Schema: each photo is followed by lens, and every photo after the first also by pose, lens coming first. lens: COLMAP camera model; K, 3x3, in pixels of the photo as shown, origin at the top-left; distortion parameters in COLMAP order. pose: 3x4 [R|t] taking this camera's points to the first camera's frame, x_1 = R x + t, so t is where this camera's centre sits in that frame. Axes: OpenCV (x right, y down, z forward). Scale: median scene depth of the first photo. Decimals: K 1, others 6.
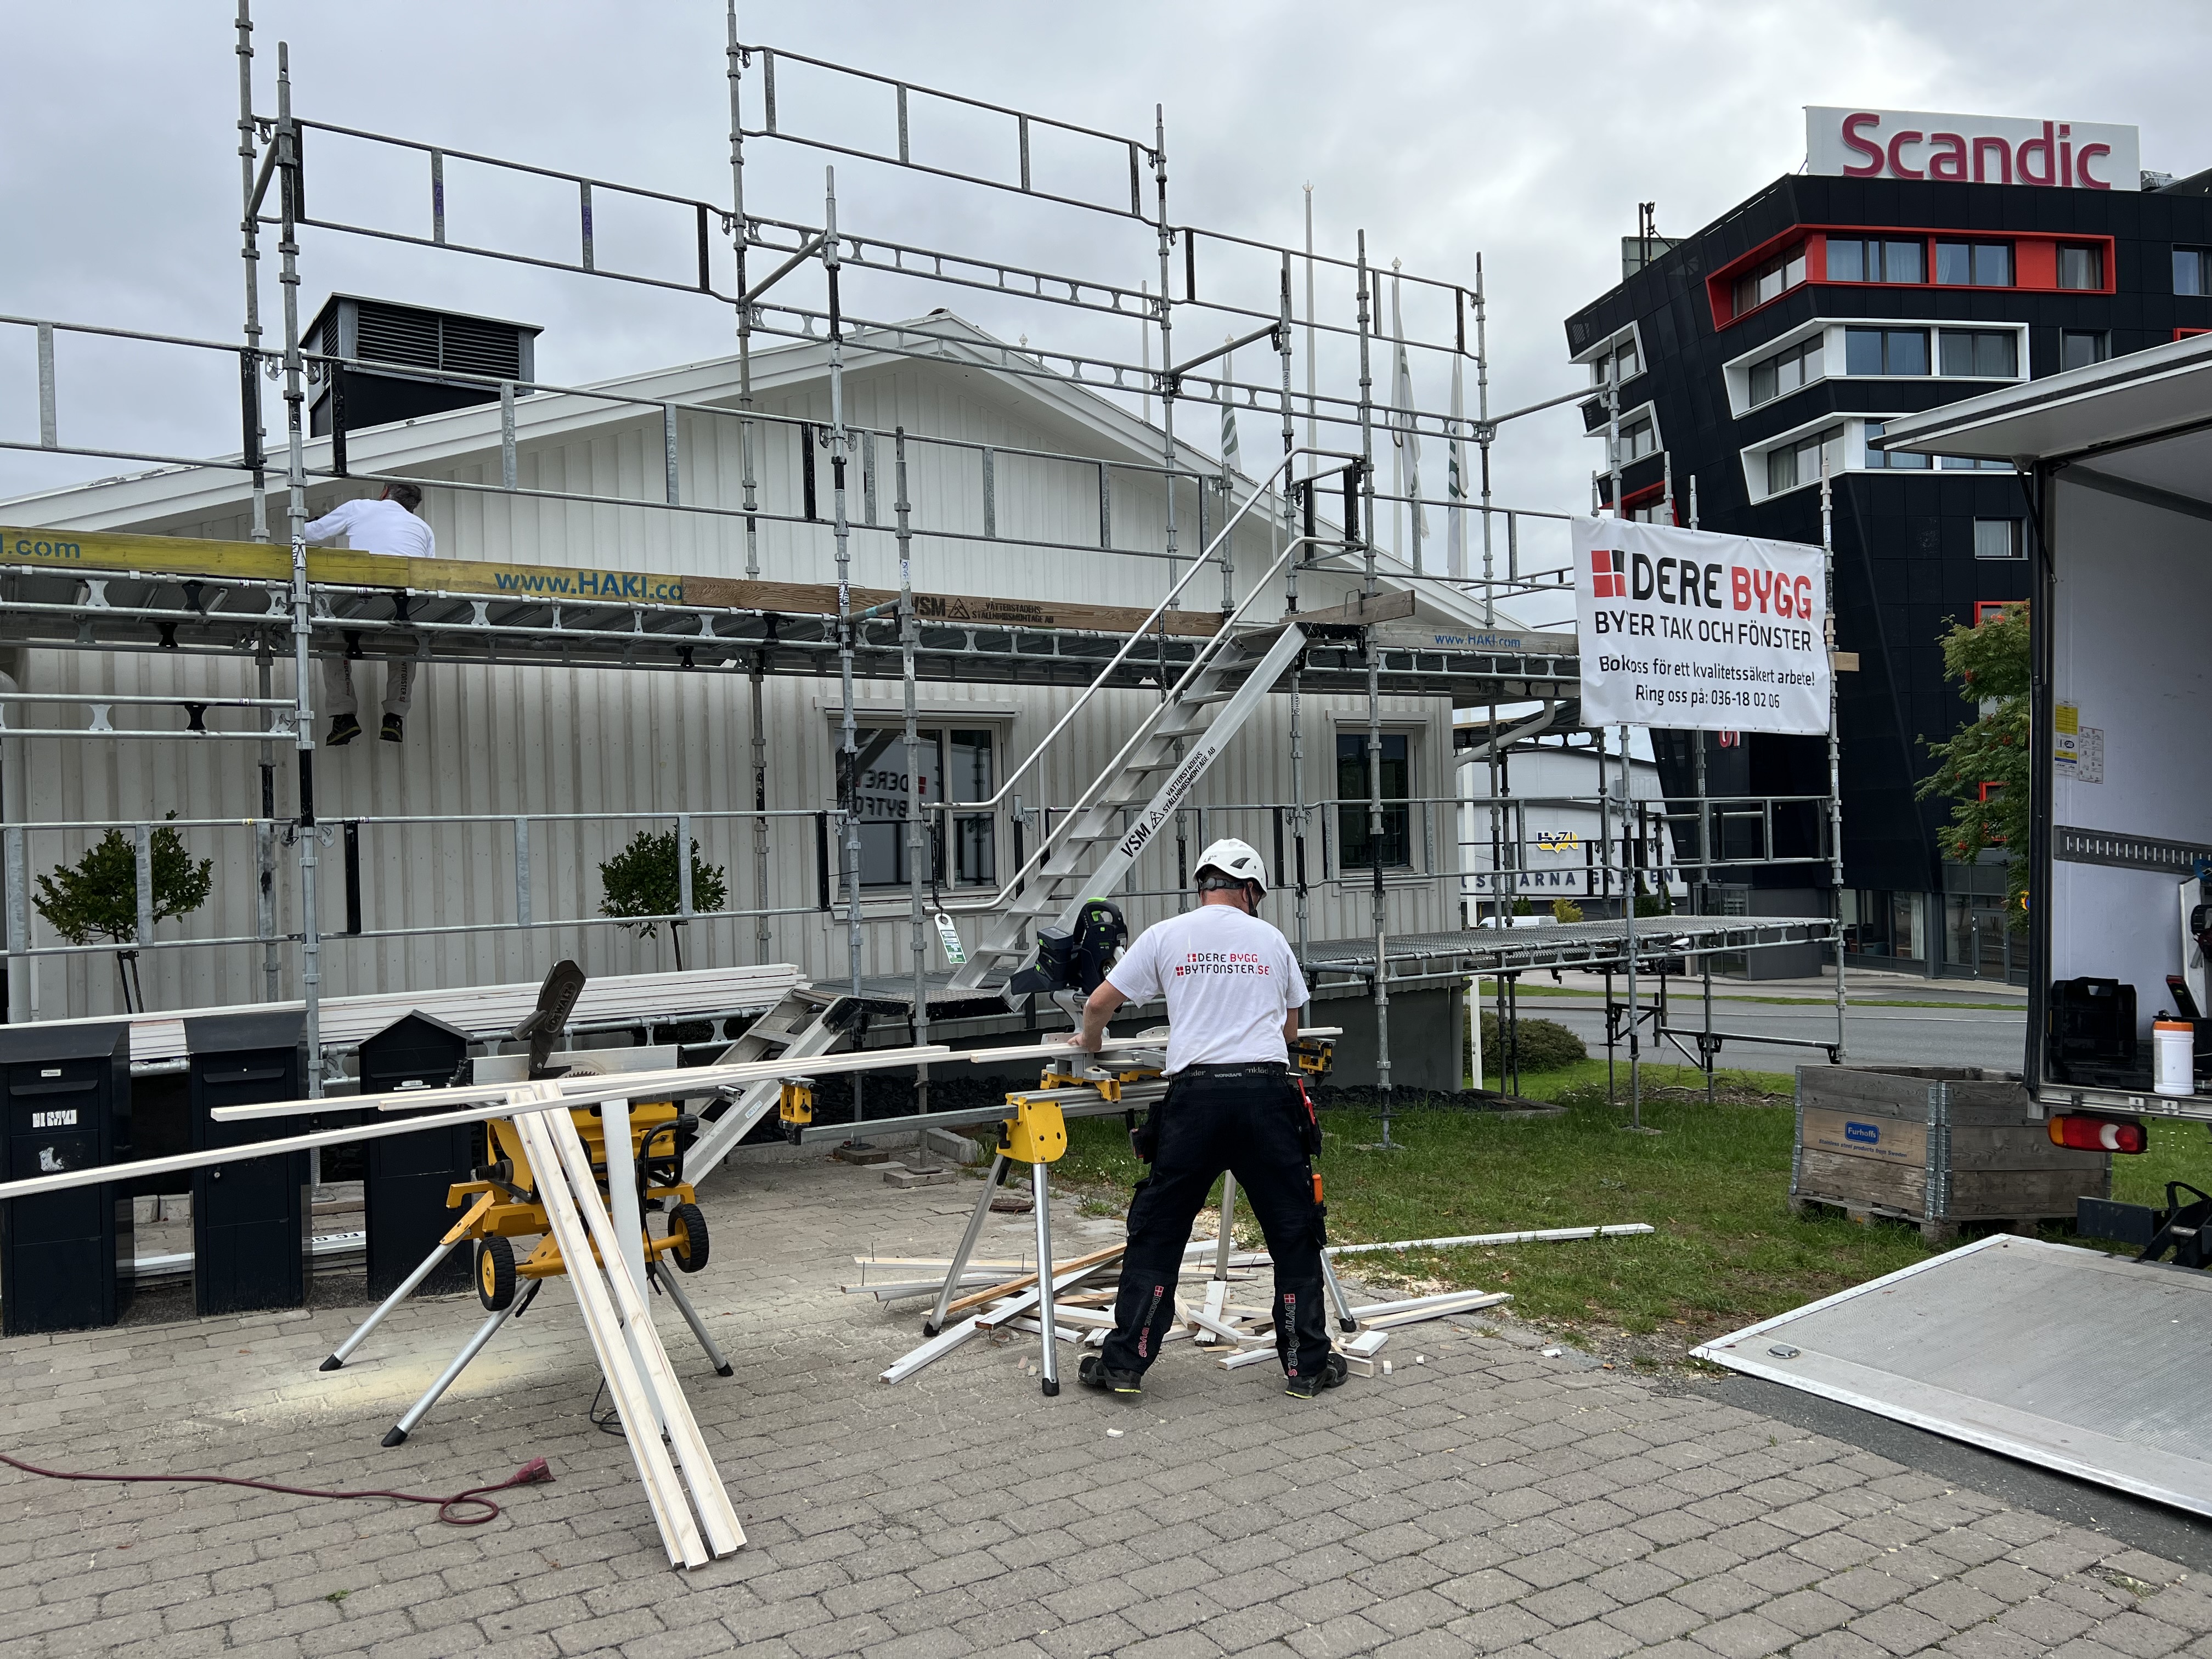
lens RADIAL K [[1646.9, 0, 1106.0], [0, 1646.9, 829.5], [0, 0, 1]] dist [0.075145, -0.101112]
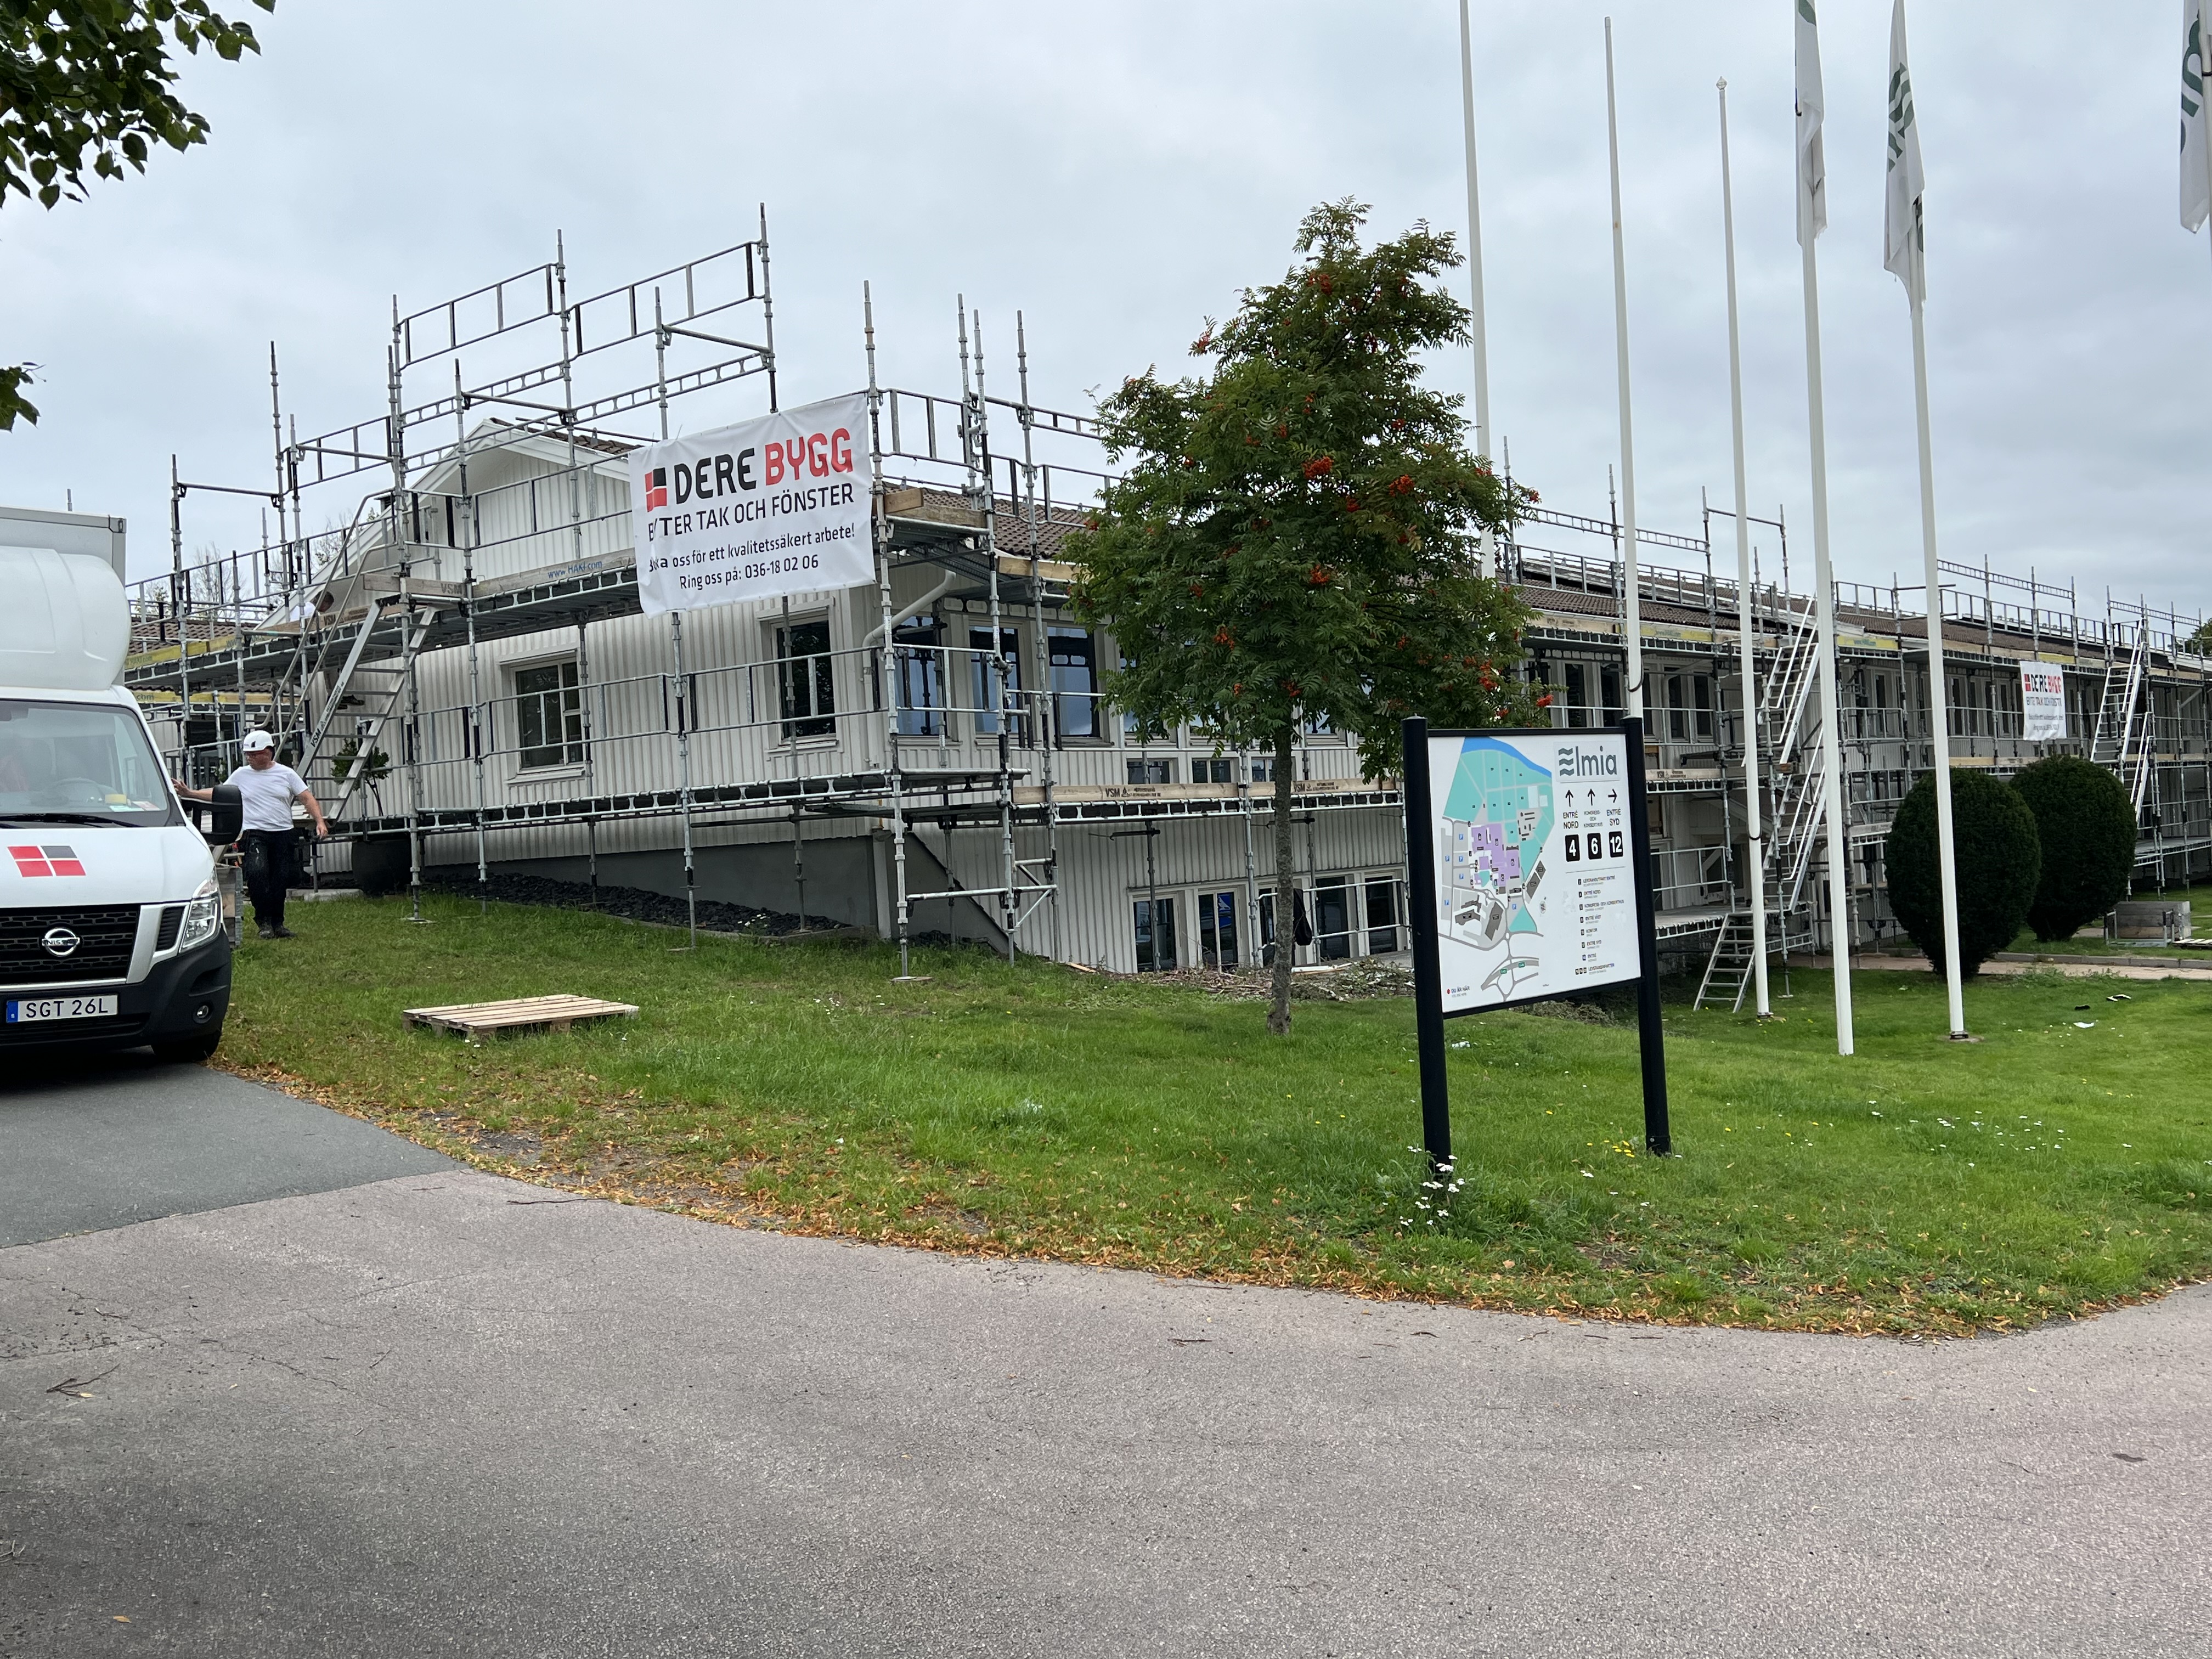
lens RADIAL K [[1971.8, 0, 1106.0], [0, 1971.8, 829.5], [0, 0, 1]] dist [-0.002334, -0.002386]
pose [[0.292987, 0.009903, -0.956065, 1.699535], [0.050847, 0.998370, 0.025923, 0.069159], [0.954764, -0.056208, 0.292005, 0.844104]]
